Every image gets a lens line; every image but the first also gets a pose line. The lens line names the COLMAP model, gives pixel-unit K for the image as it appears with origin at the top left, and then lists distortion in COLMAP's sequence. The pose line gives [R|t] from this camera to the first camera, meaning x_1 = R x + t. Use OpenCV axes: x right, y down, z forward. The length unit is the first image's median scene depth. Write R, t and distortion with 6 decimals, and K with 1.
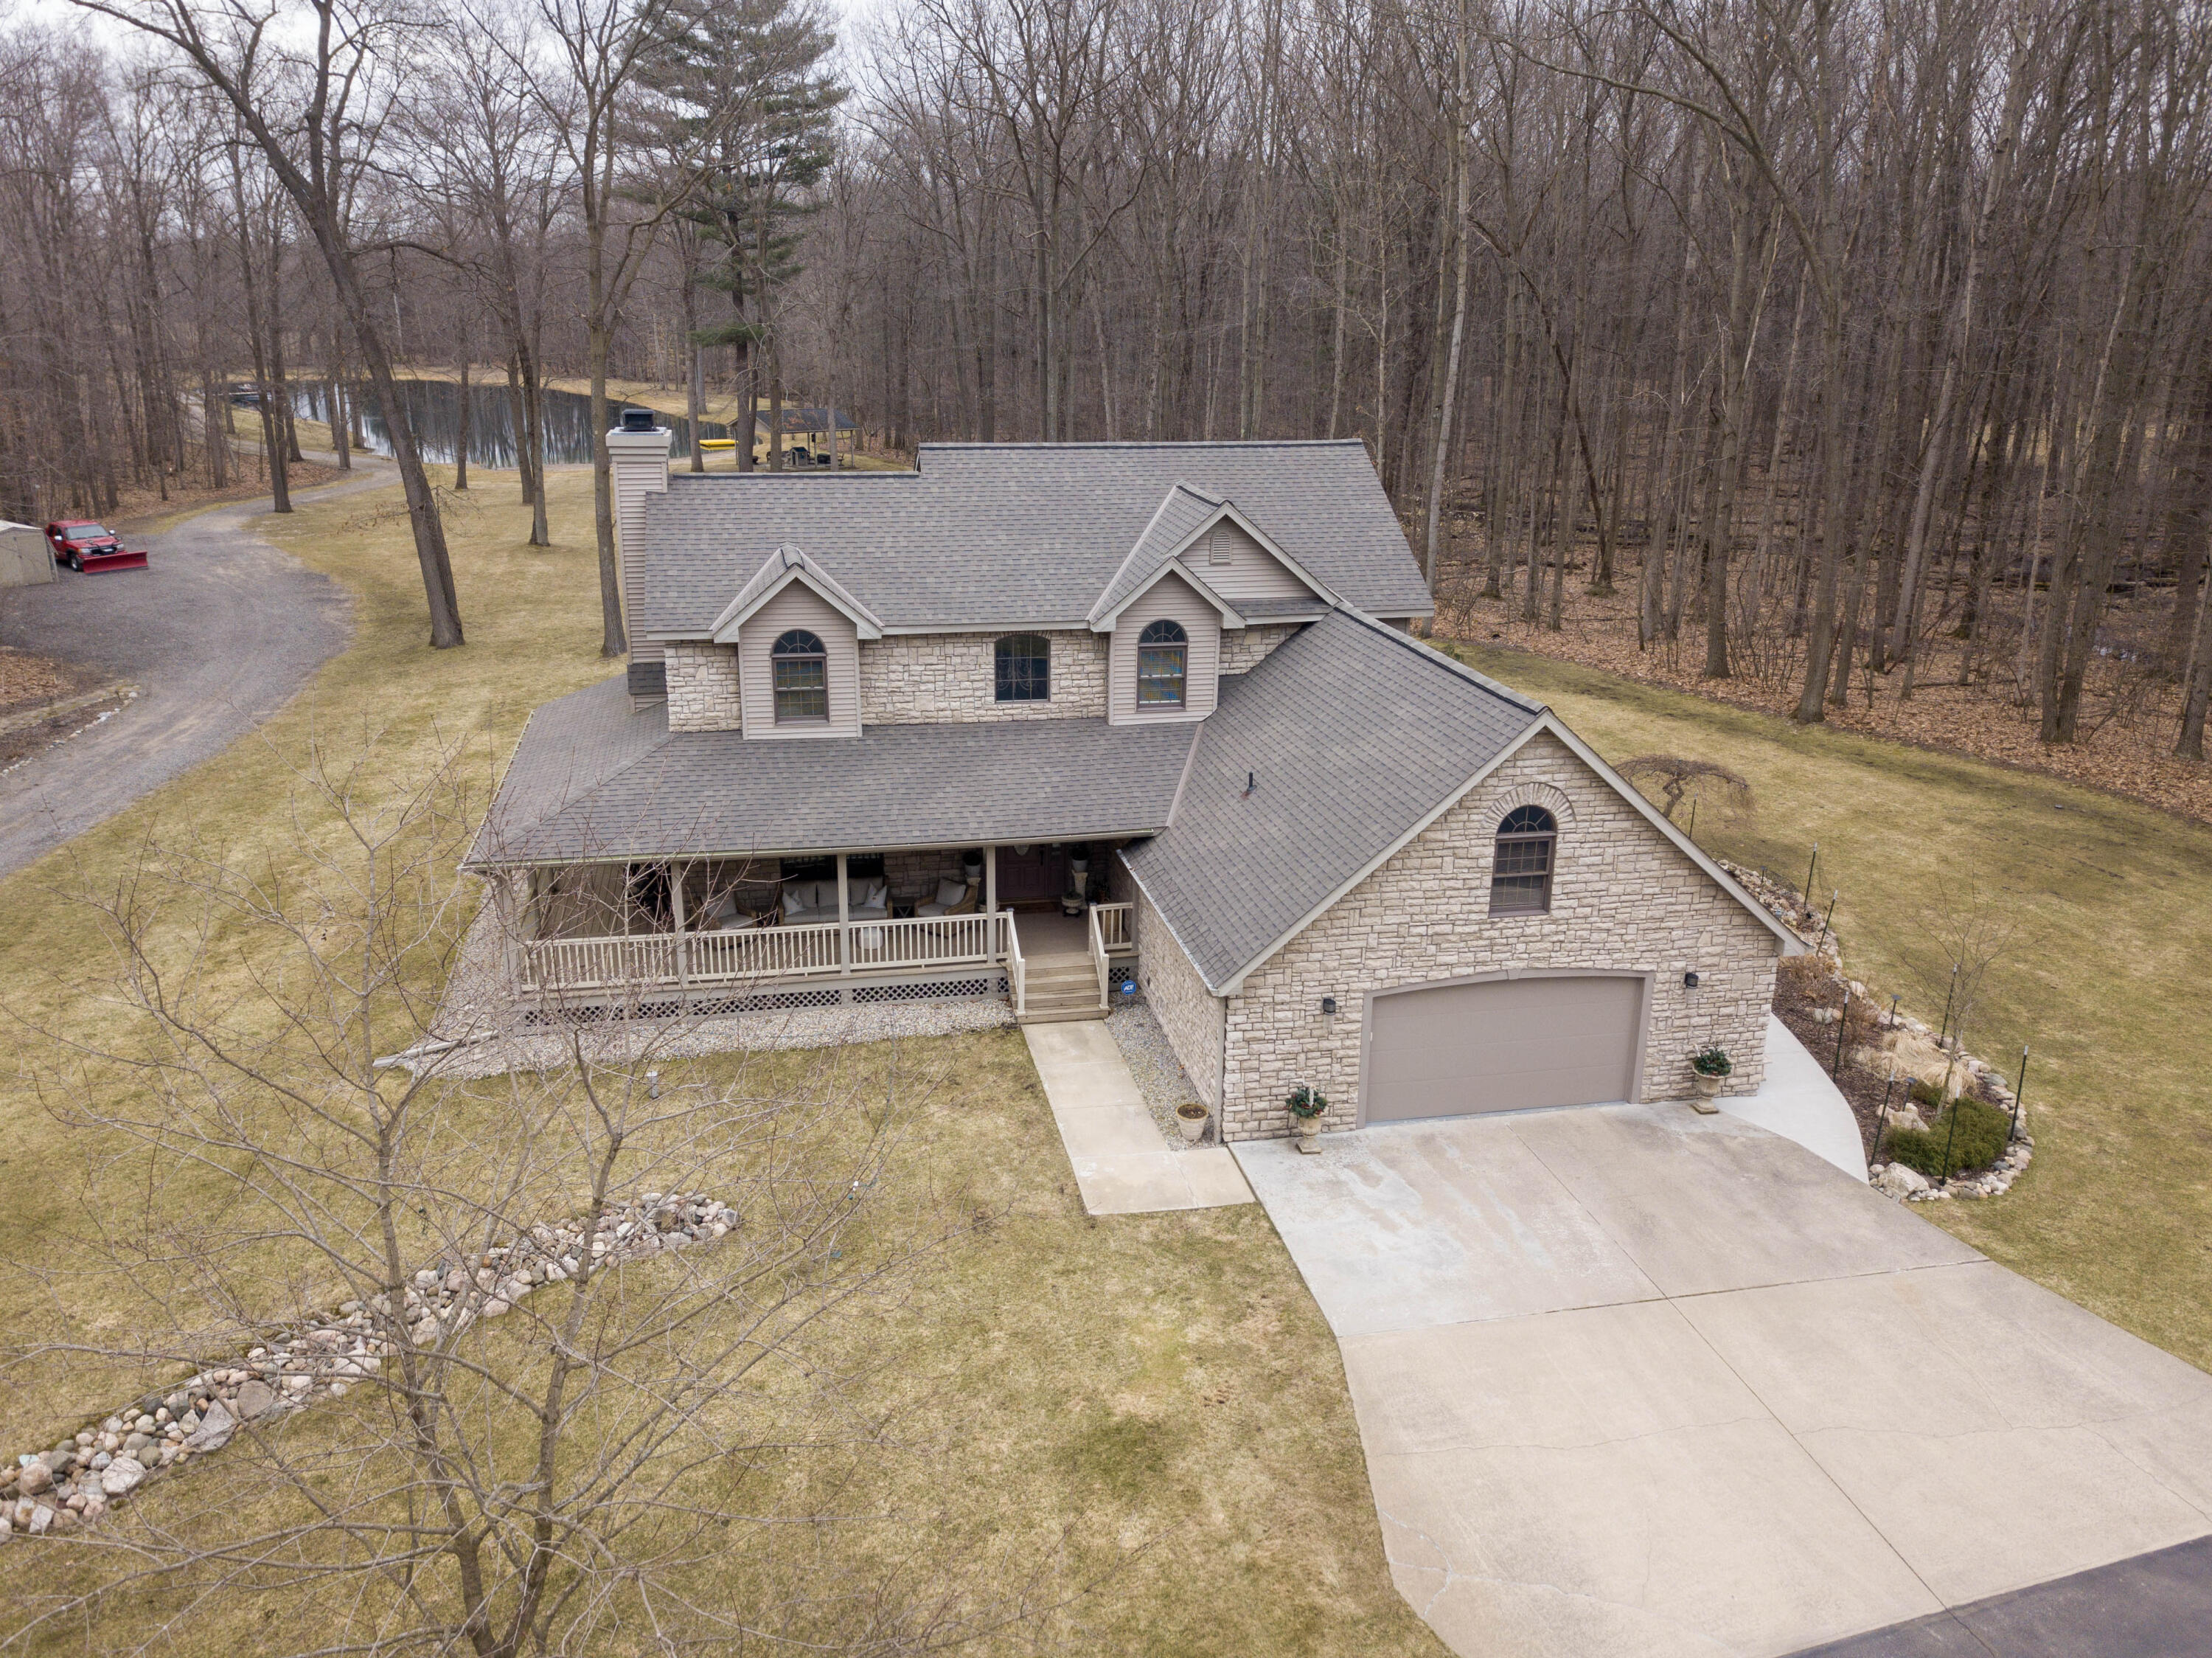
lens RADIAL K [[1706.6, 0, 1091.2], [0, 1706.6, 792.8], [0, 0, 1]] dist [0.026375, -0.036823]
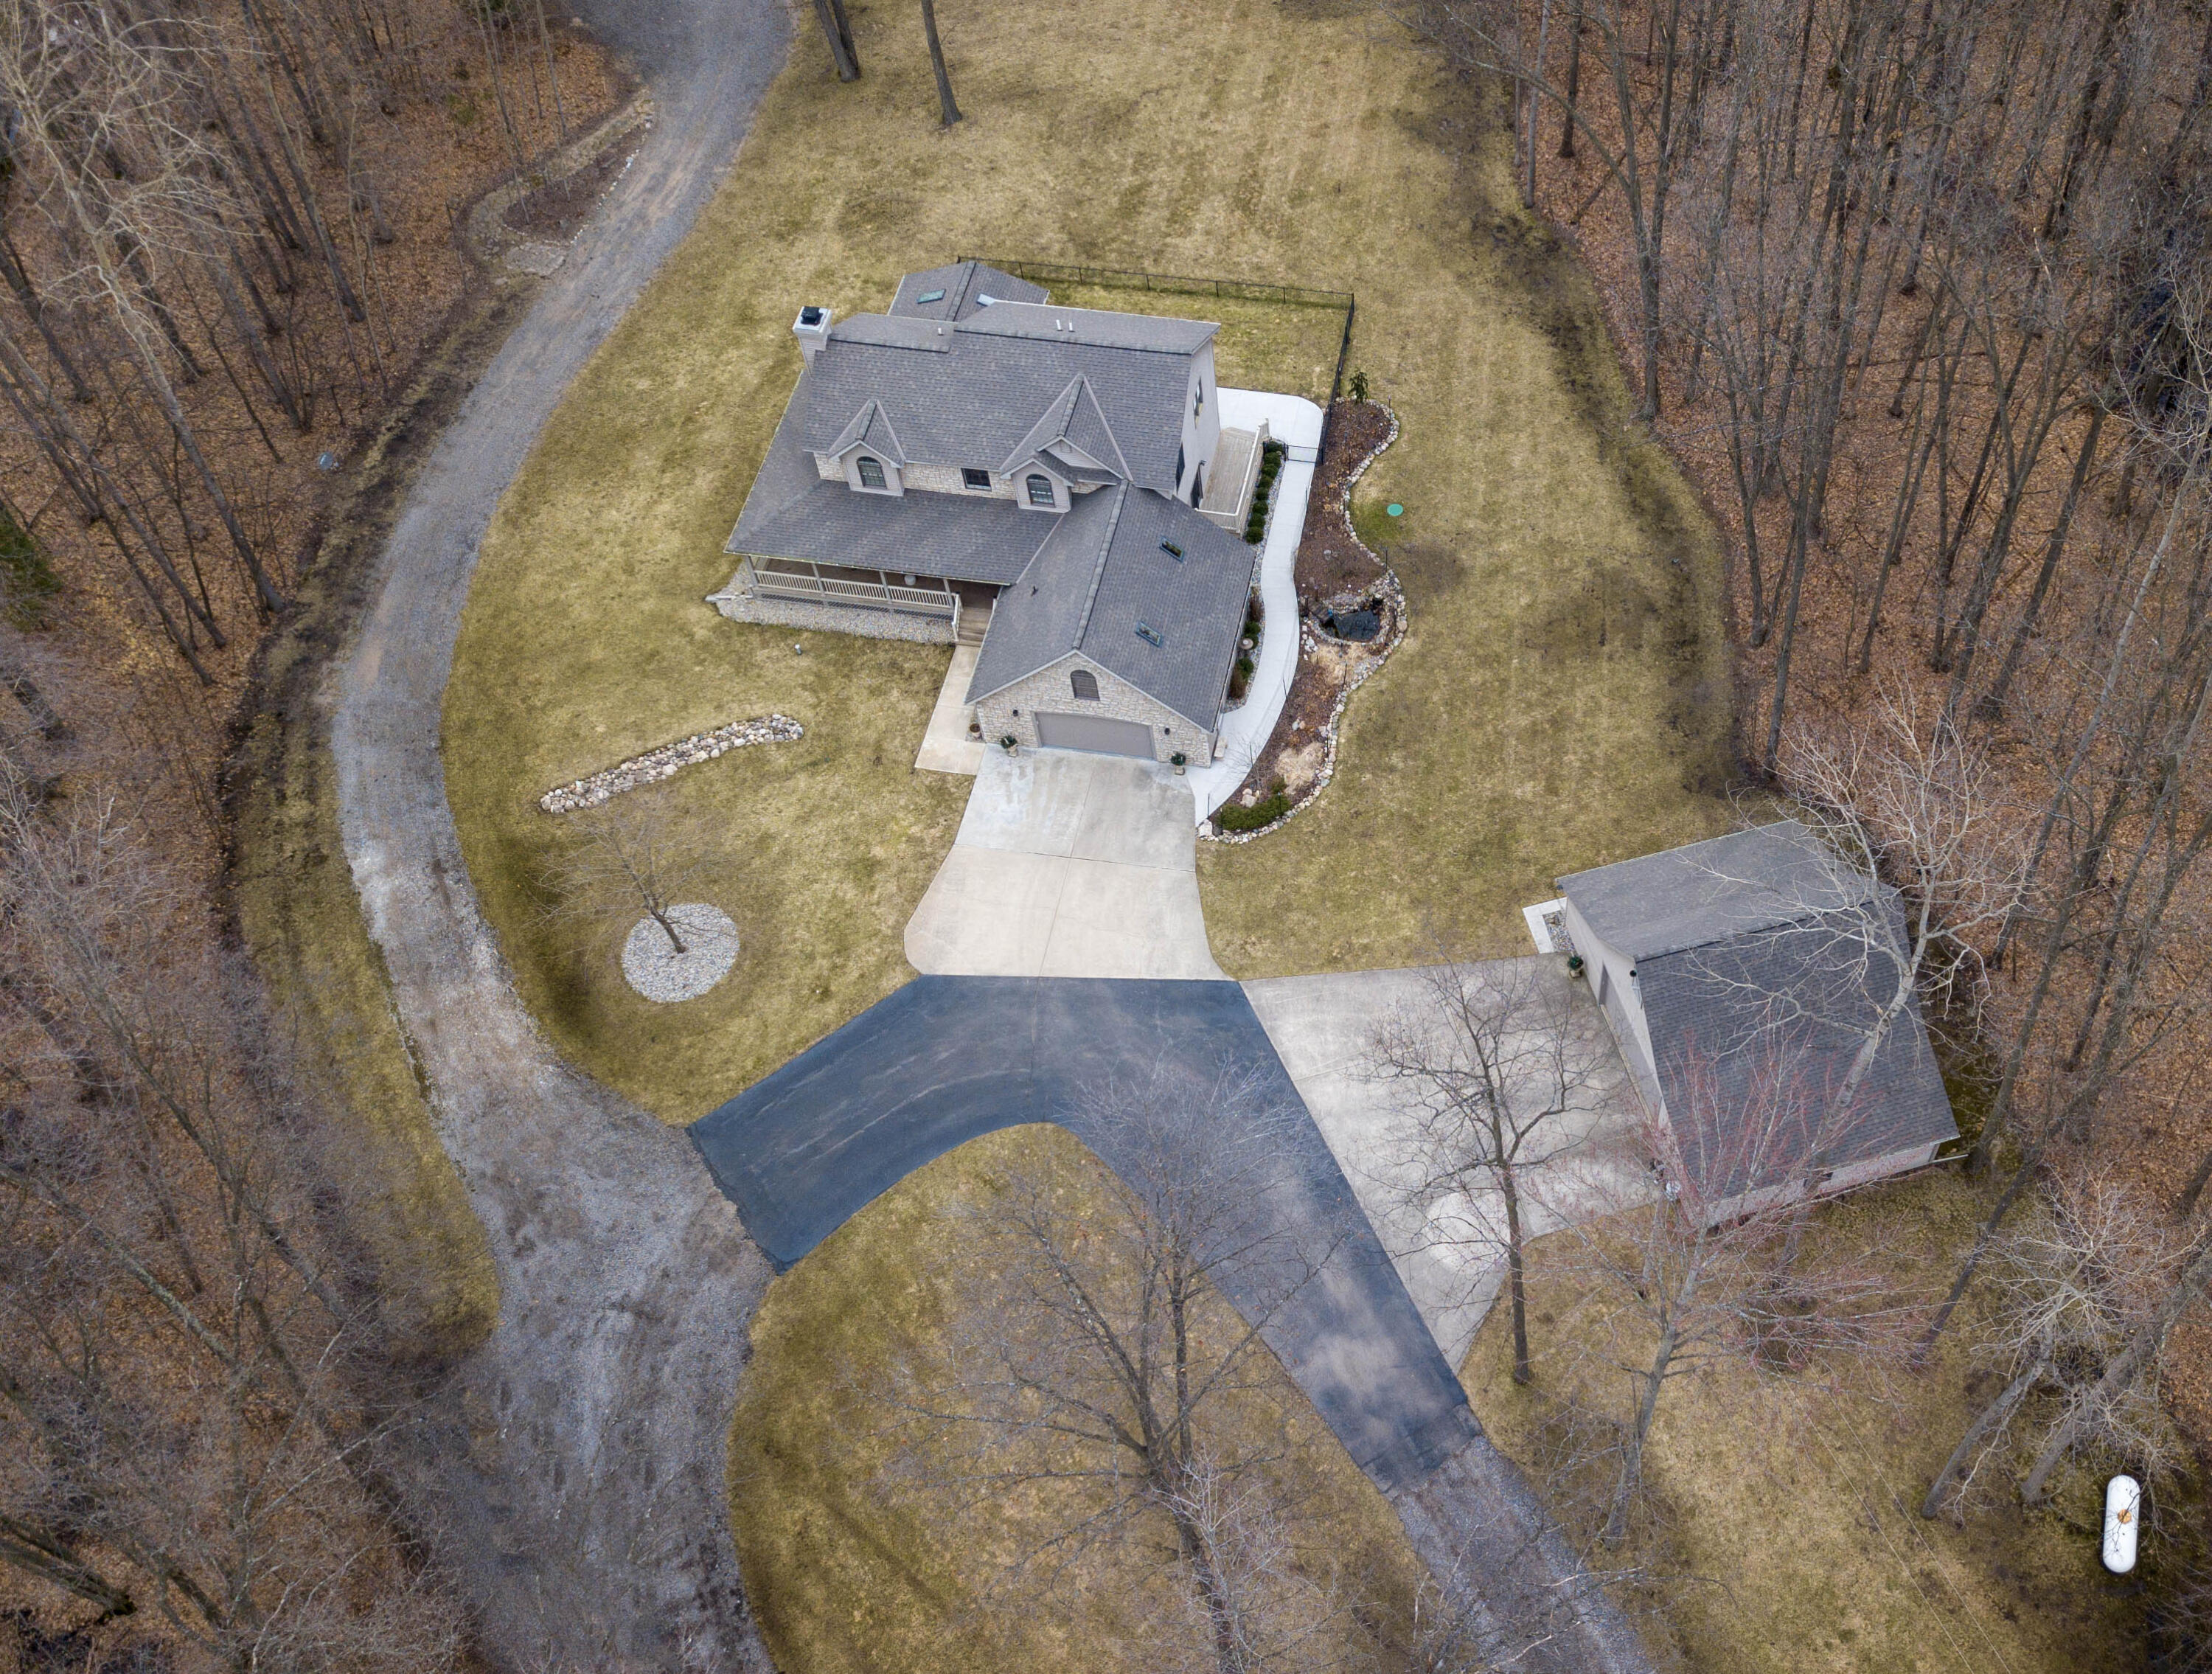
lens RADIAL K [[2276.6, 0, 1391.6], [0, 2276.6, 902.4], [0, 0, 1]] dist [0.007794, 0.000000]
pose [[0.941740, 0.269483, -0.201259, 1.192190], [-0.089176, 0.777015, 0.623134, -1.520016], [0.324306, -0.568883, 0.755777, -1.291315]]
